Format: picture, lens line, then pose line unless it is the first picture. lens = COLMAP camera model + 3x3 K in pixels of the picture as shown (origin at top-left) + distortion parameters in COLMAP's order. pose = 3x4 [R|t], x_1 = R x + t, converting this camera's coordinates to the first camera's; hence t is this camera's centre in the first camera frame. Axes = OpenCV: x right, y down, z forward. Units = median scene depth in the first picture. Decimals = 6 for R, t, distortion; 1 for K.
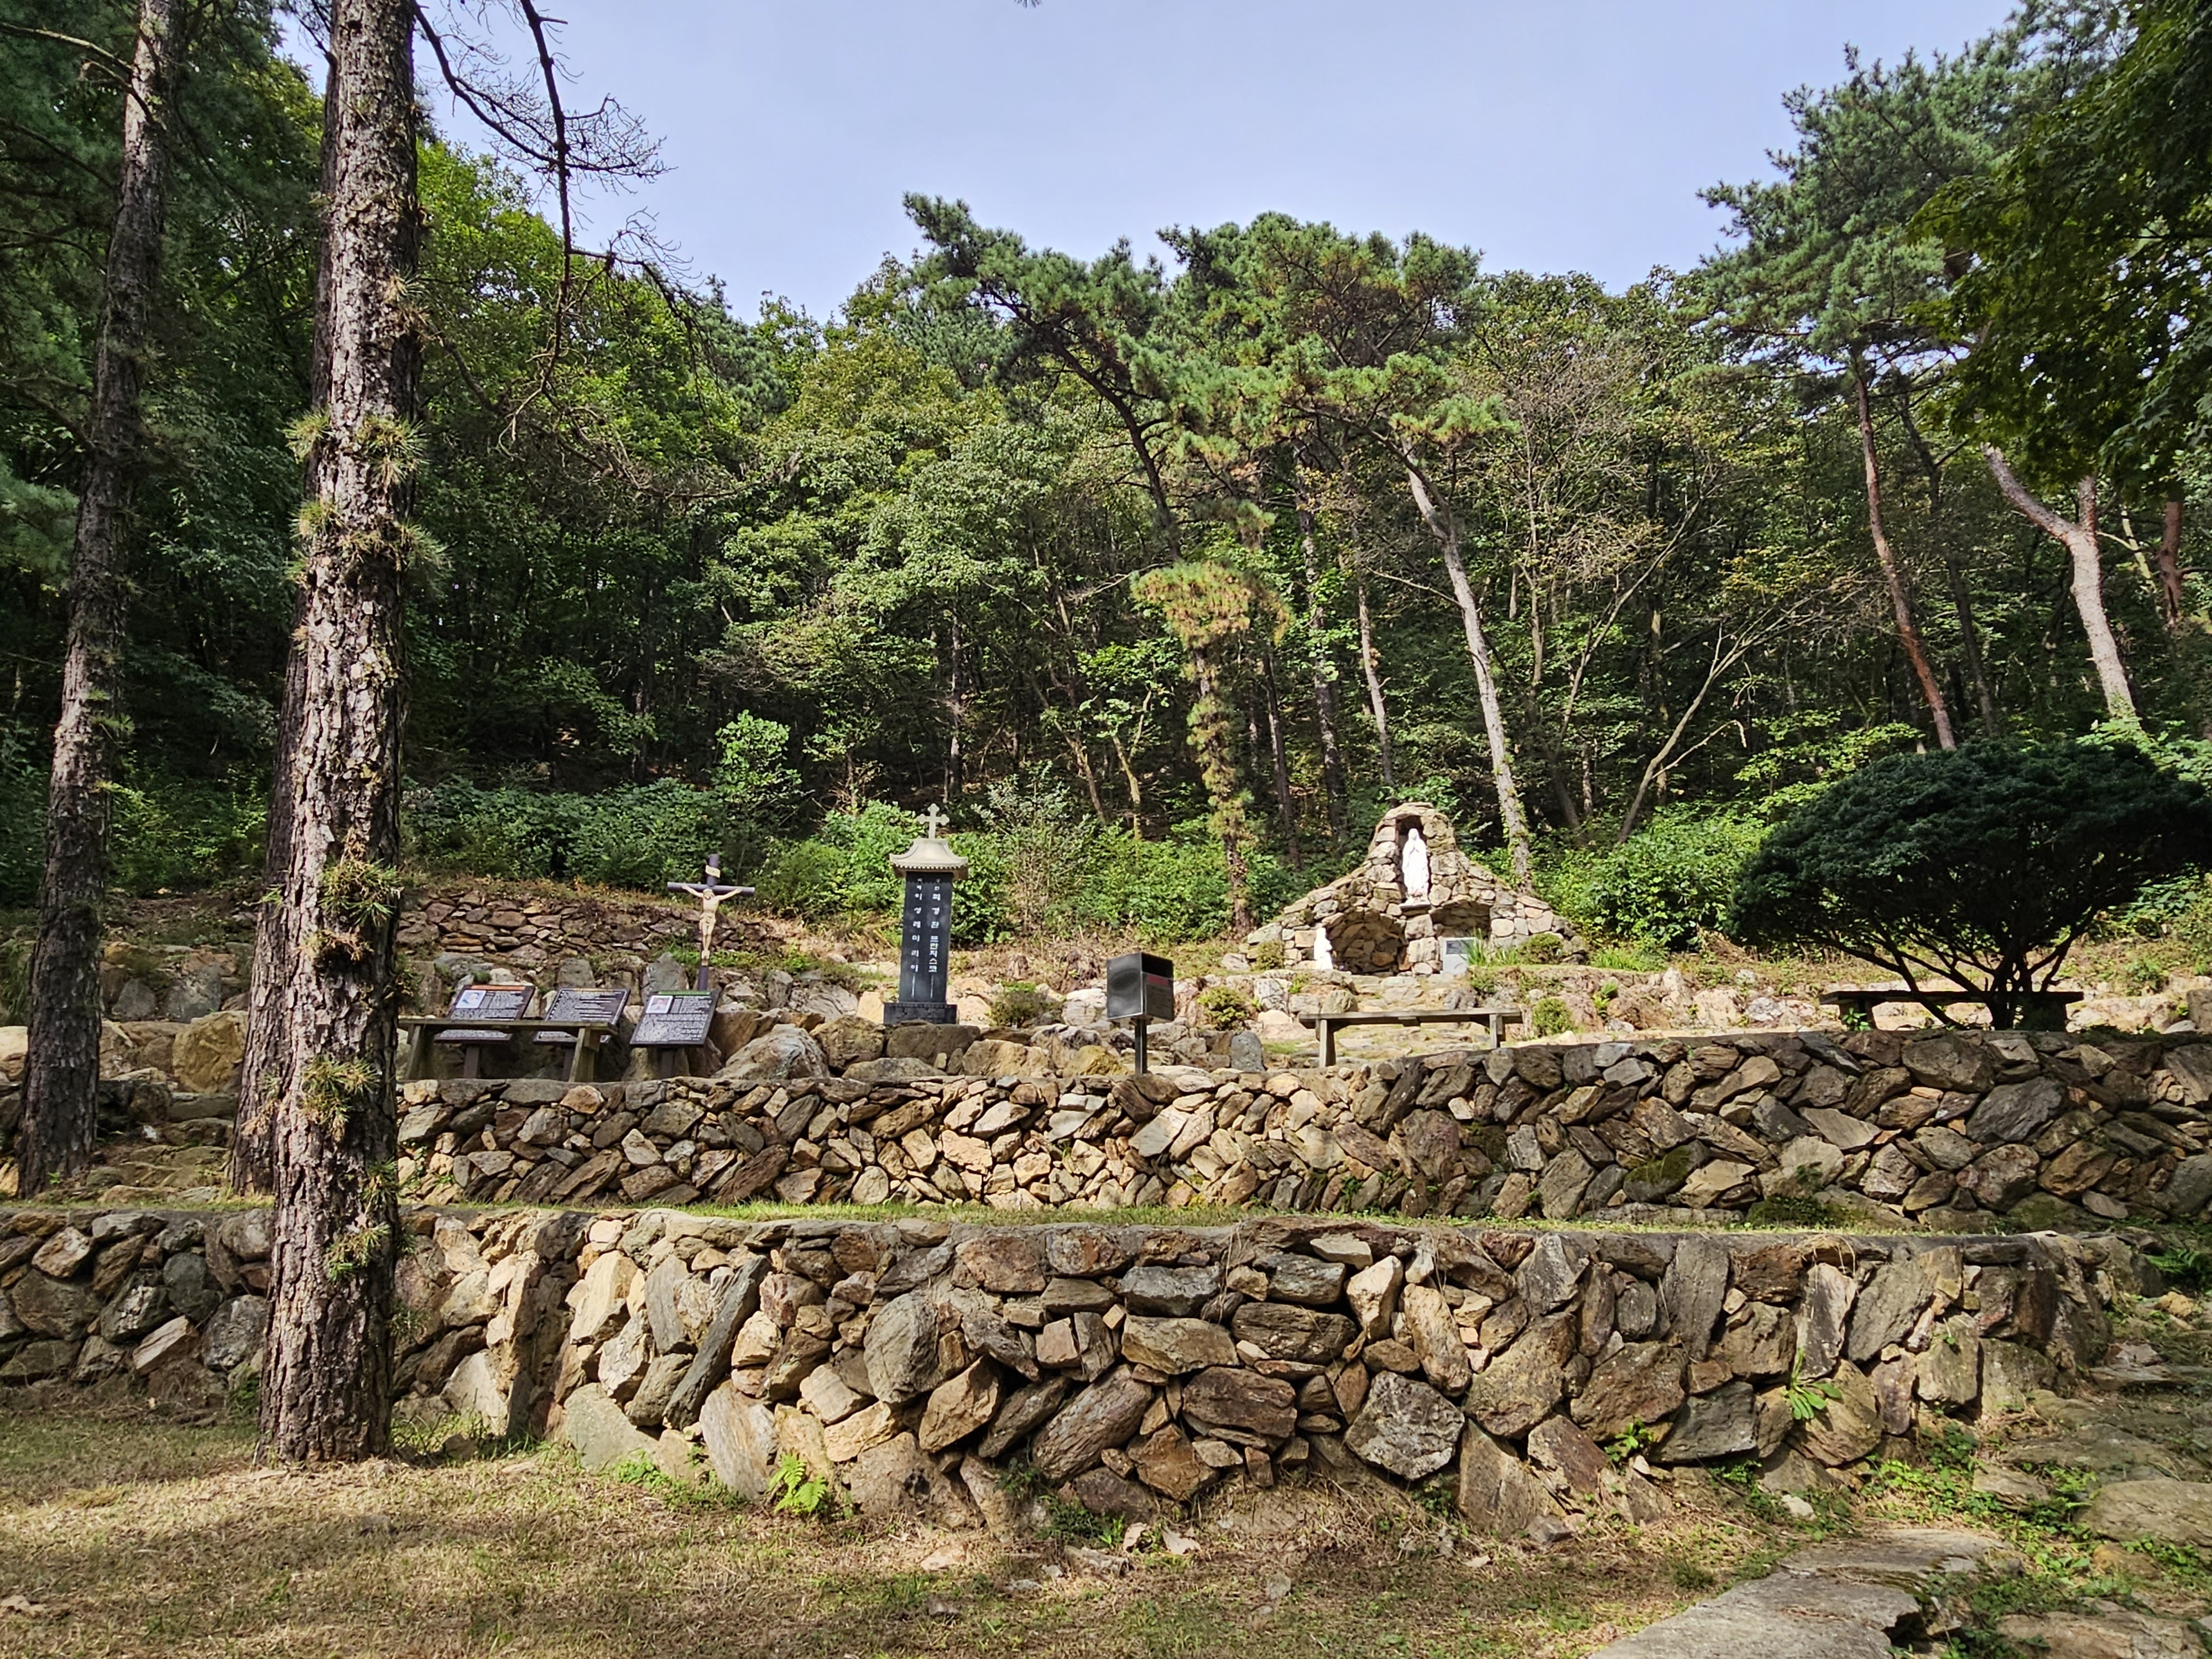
lens RADIAL K [[1448.7, 0, 1097.1], [0, 1448.7, 827.3], [0, 0, 1]] dist [-0.005796, -0.000721]
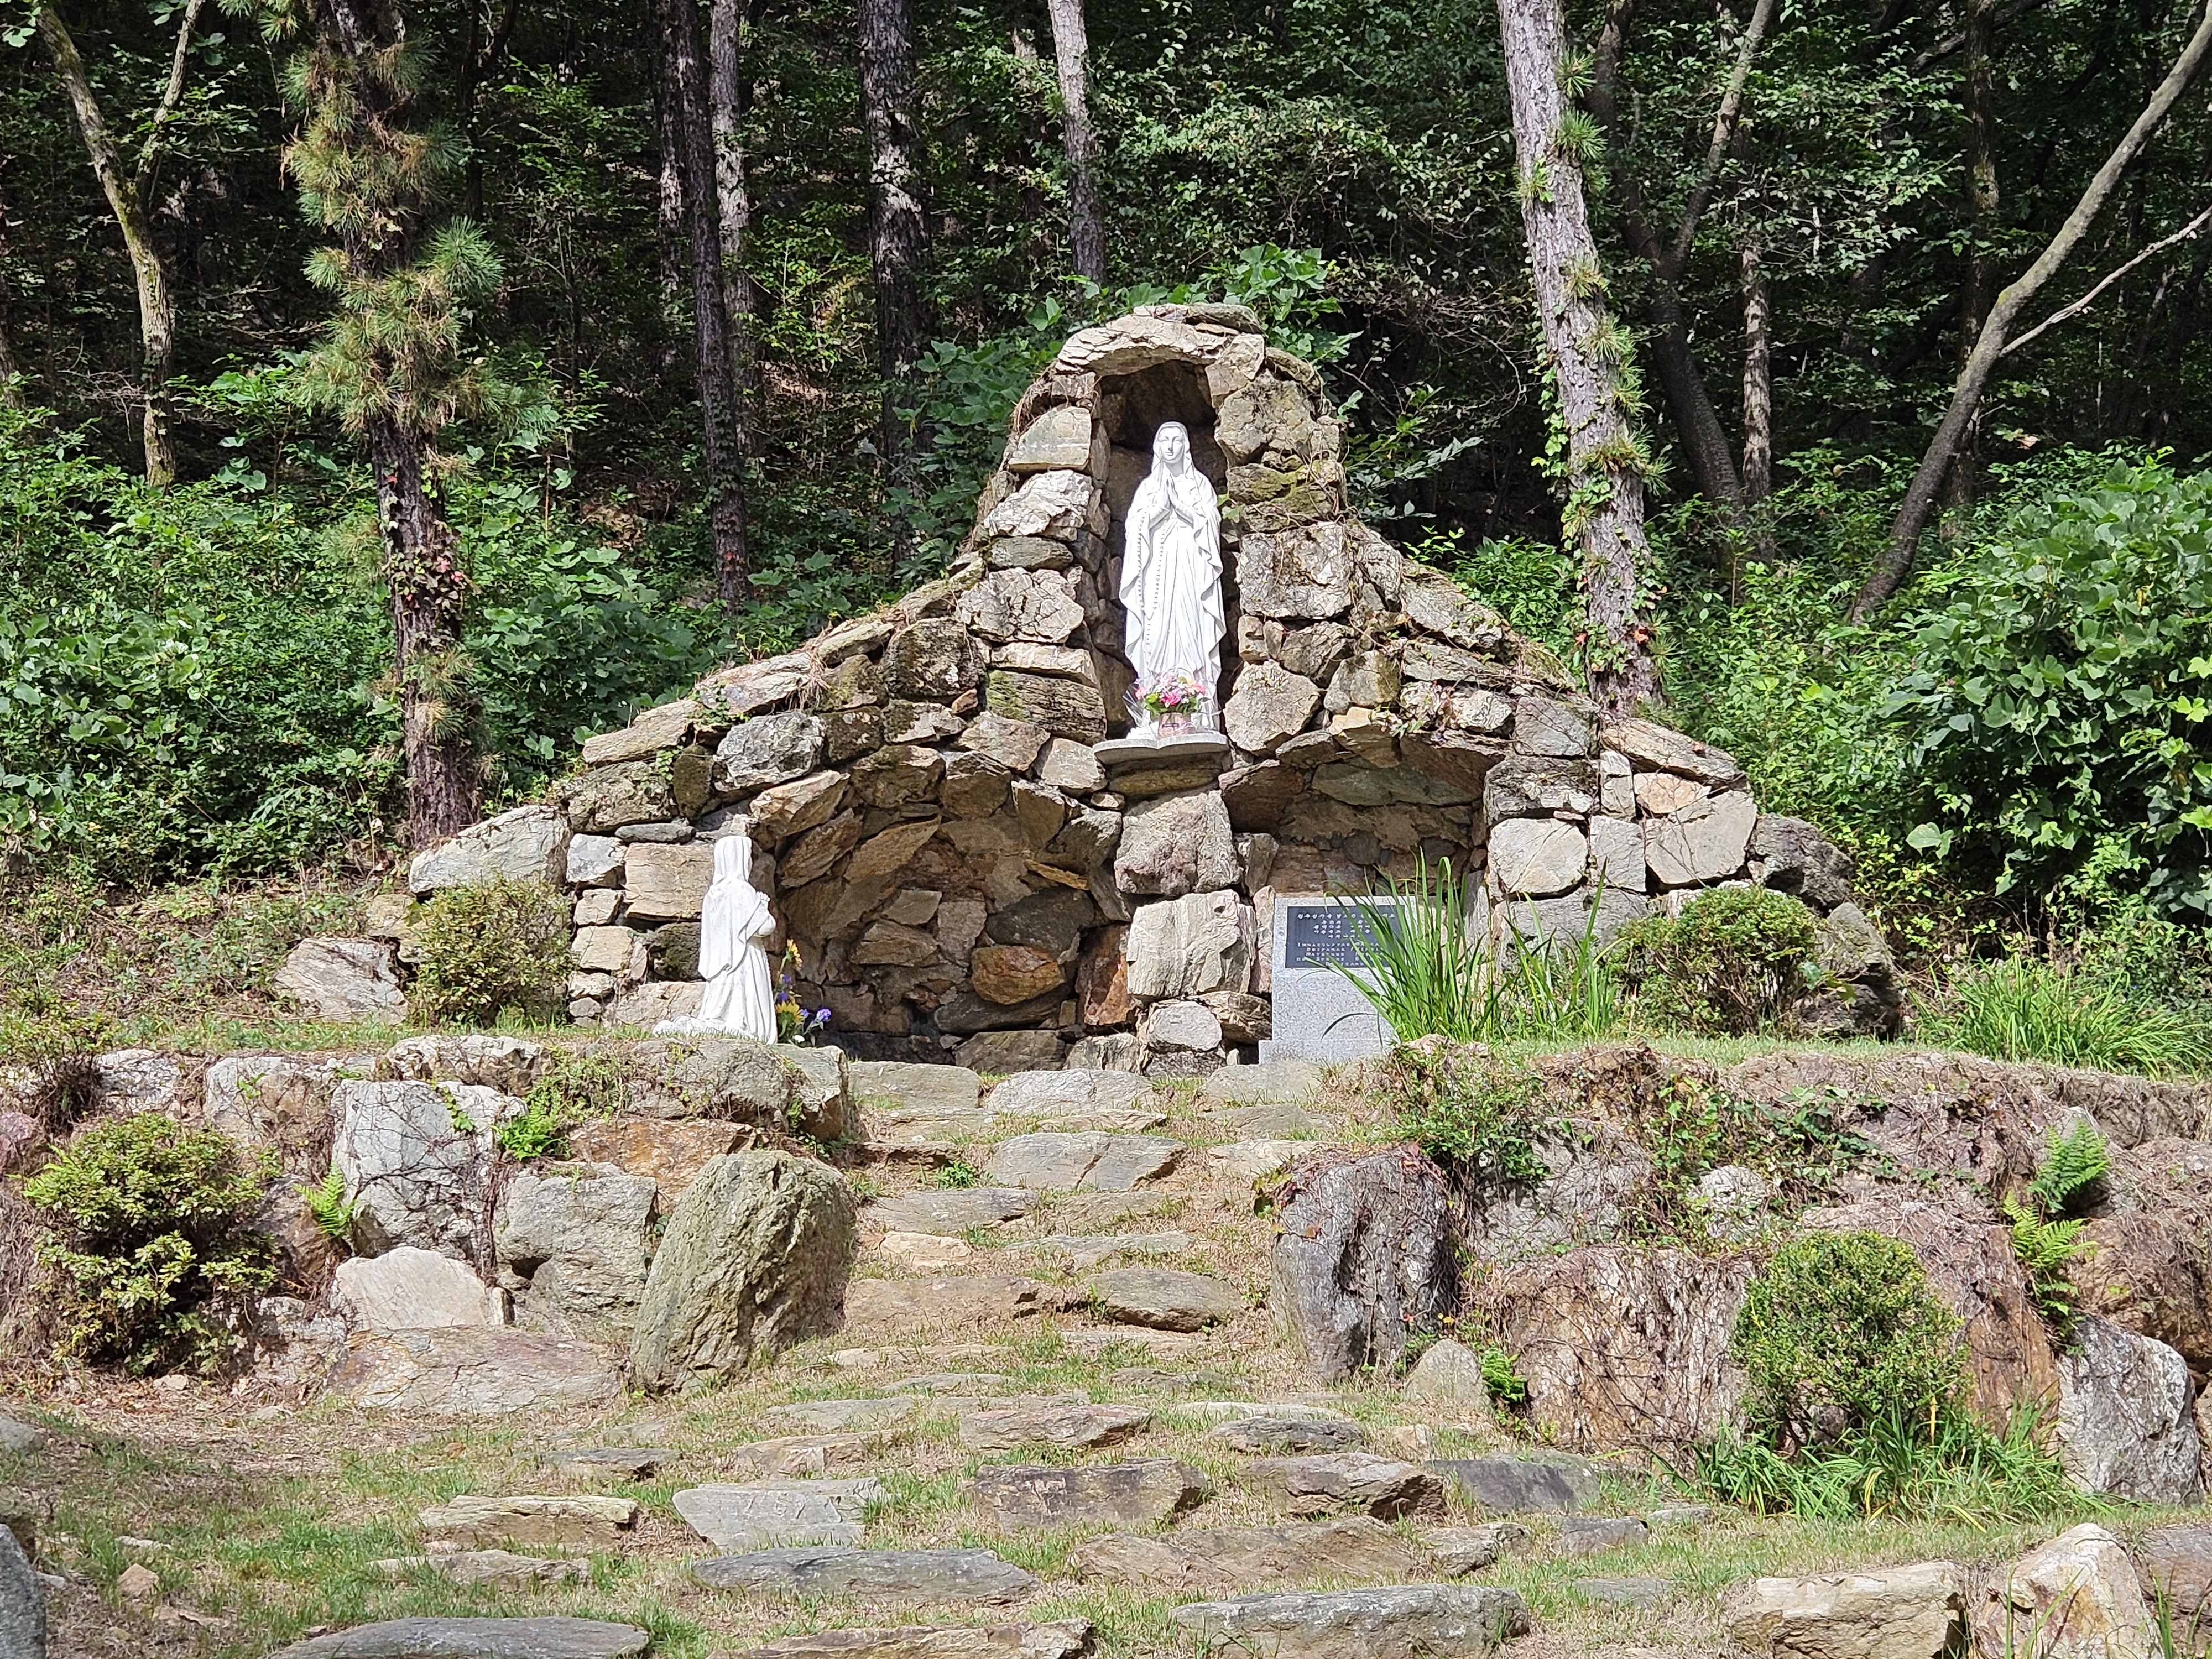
lens RADIAL K [[3193.7, 0, 1118.1], [0, 3193.7, 959.8], [0, 0, 1]] dist [0.055152, -0.012132]
pose [[0.979918, 0.023541, 0.198007, 0.112908], [-0.043798, 0.994167, 0.098557, 0.037415], [-0.194532, -0.105250, 0.975233, 0.503203]]
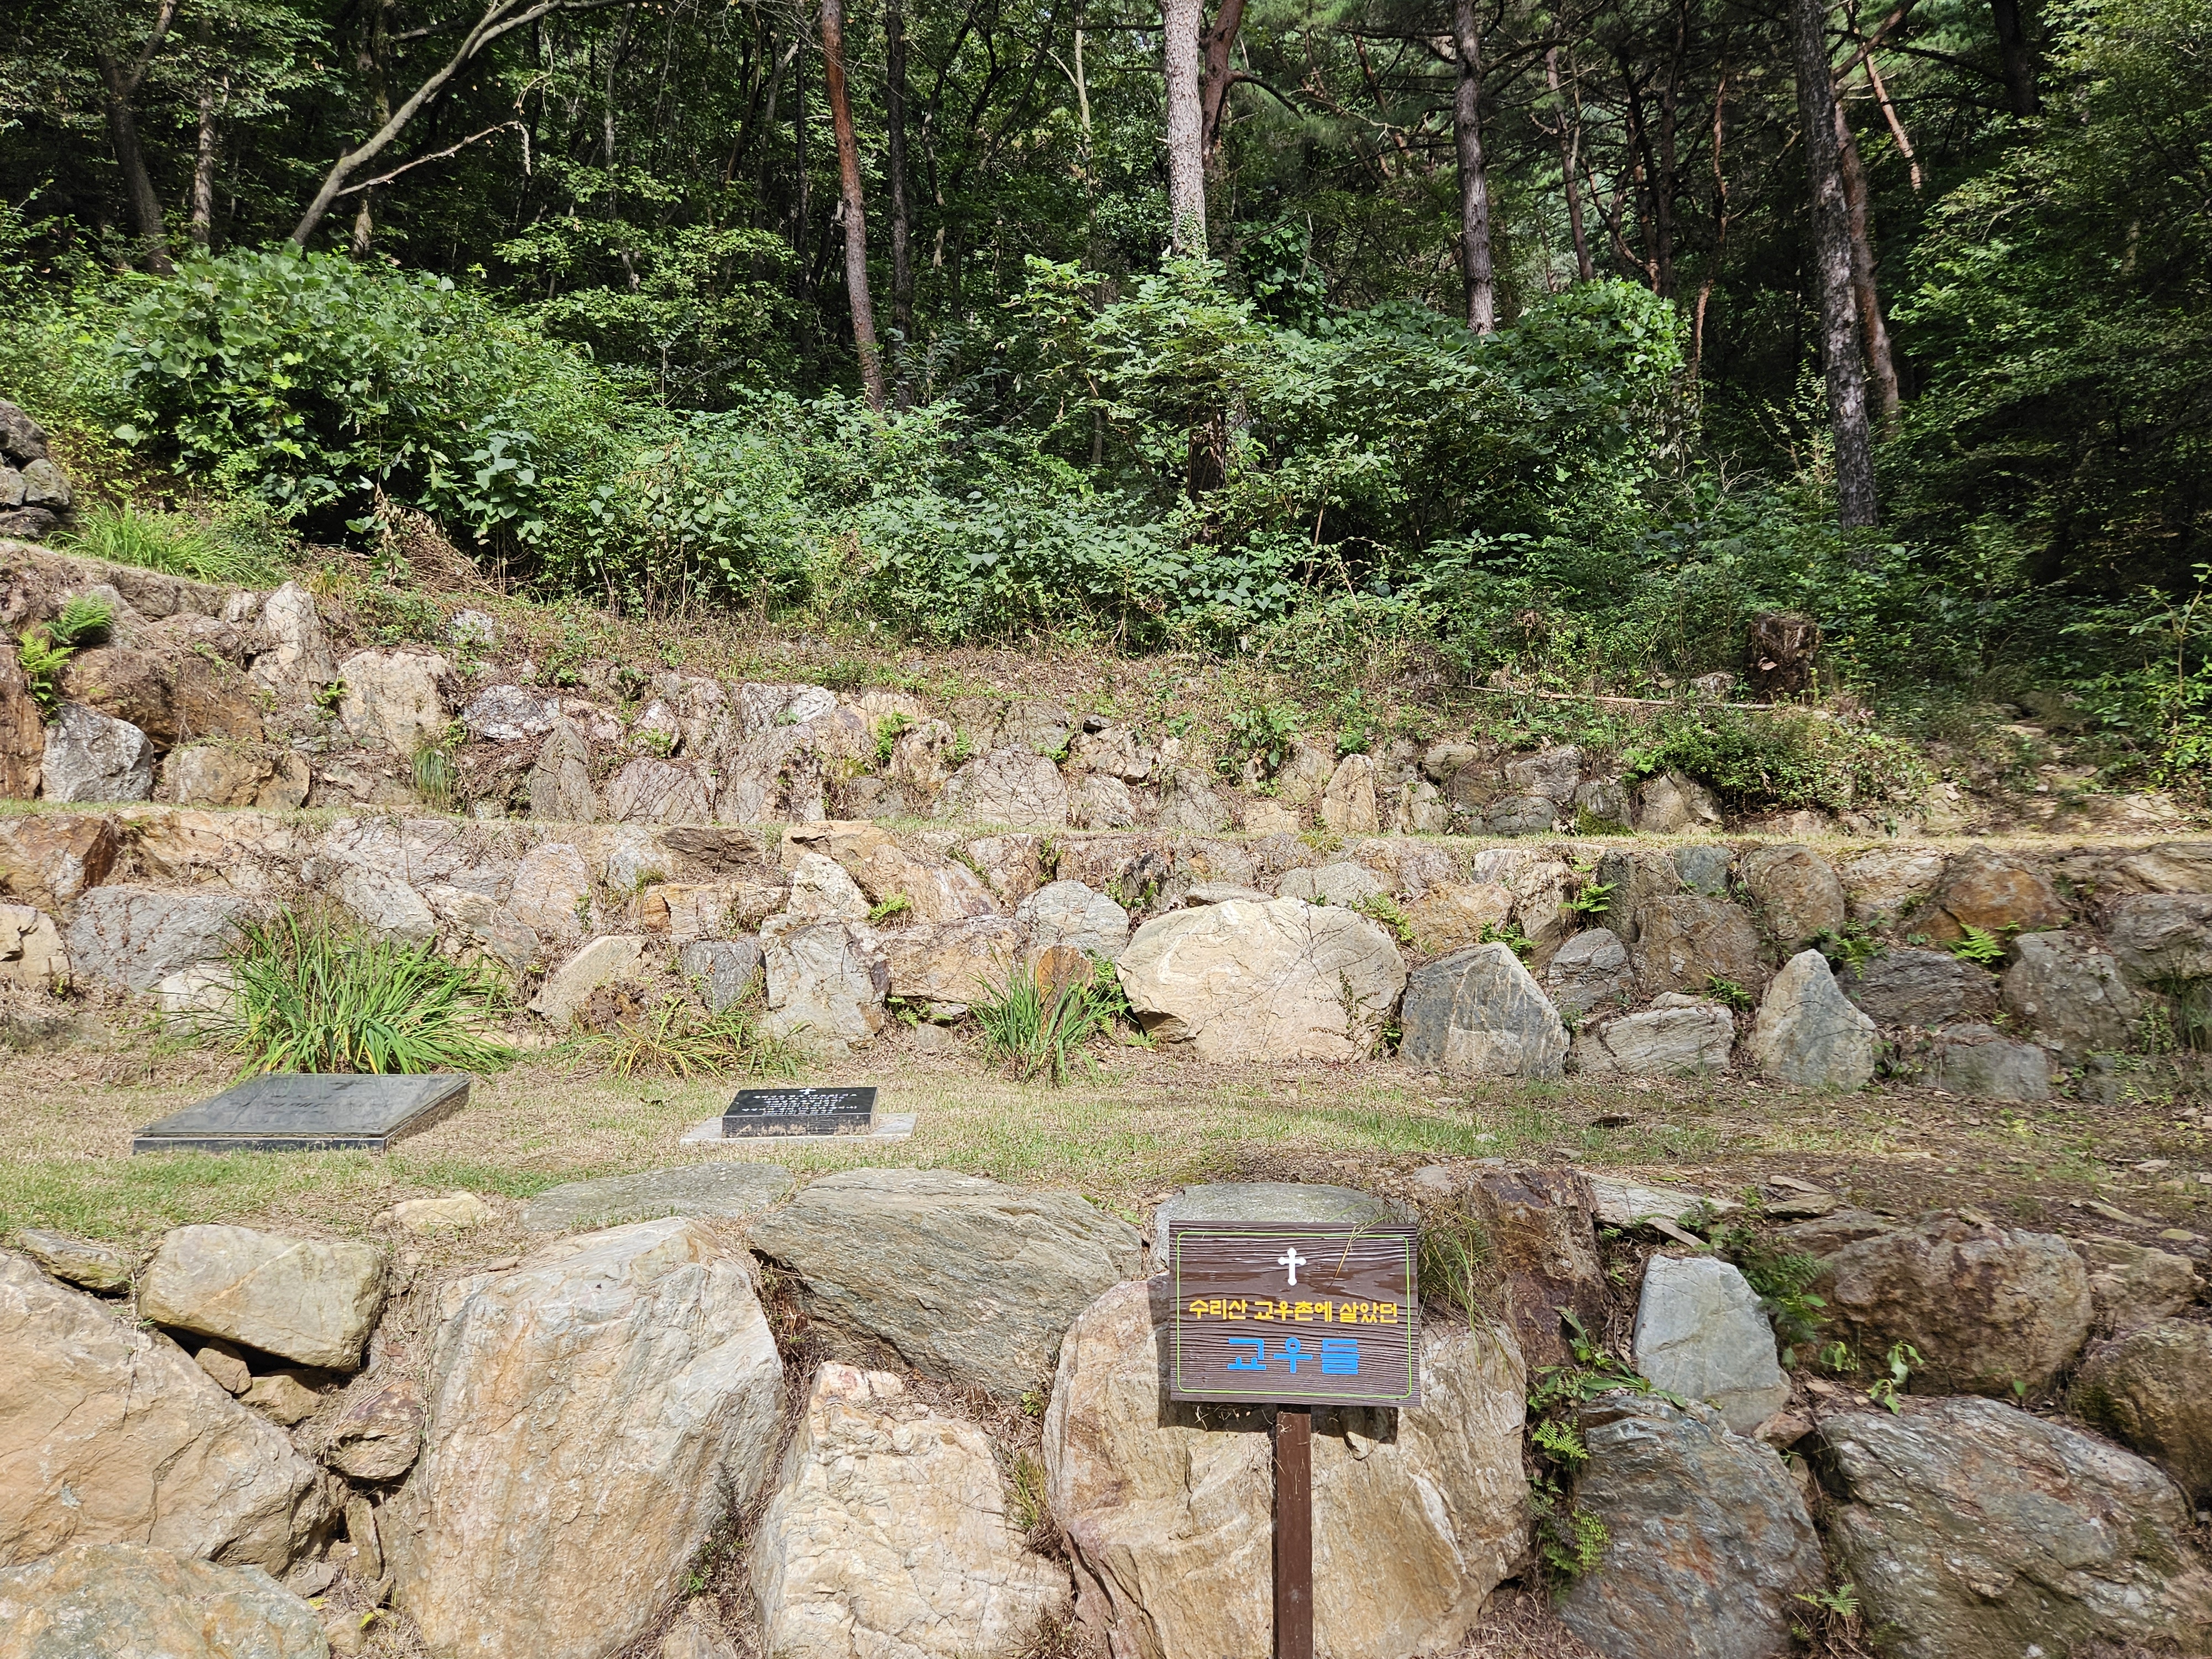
lens RADIAL K [[1581.3, 0, 1106.0], [0, 1581.3, 829.5], [0, 0, 1]] dist [0.006800, -0.000039]
pose [[0.682318, 0.024932, 0.730630, 0.209428], [-0.211279, 0.963496, 0.164430, 0.039639], [-0.699859, -0.266560, 0.662678, 0.483592]]
